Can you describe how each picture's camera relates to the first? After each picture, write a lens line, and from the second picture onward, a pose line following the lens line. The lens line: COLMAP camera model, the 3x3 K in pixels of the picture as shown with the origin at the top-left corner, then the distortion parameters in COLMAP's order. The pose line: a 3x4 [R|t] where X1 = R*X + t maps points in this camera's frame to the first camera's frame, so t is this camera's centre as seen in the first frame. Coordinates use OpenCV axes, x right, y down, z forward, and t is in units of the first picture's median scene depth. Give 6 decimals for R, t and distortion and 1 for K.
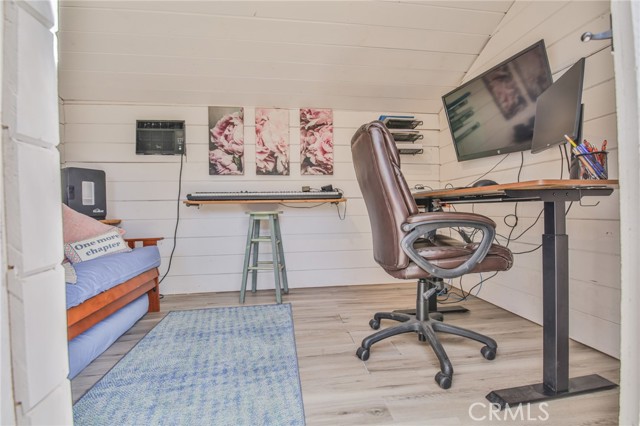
lens RADIAL K [[292.6, 0, 320.7], [0, 292.6, 209.2], [0, 0, 1]] dist [0.000924, -0.011389]
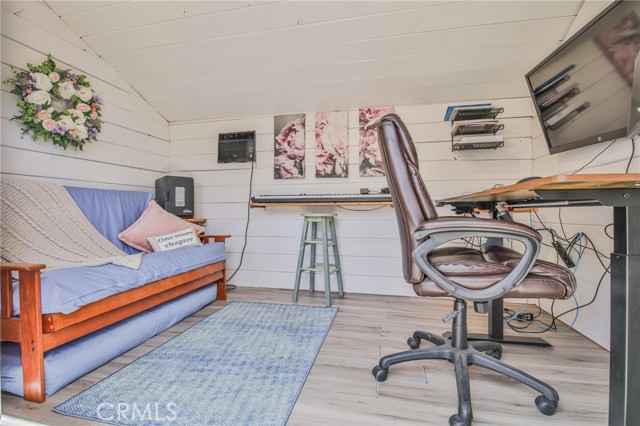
lens RADIAL K [[292.6, 0, 320.7], [0, 292.6, 209.2], [0, 0, 1]] dist [0.000924, -0.011389]
pose [[0.937484, 0.010477, -0.347869, 0.186200], [-0.013234, 0.999897, -0.005550, -0.003066], [0.347775, 0.009807, 0.937527, 0.057155]]
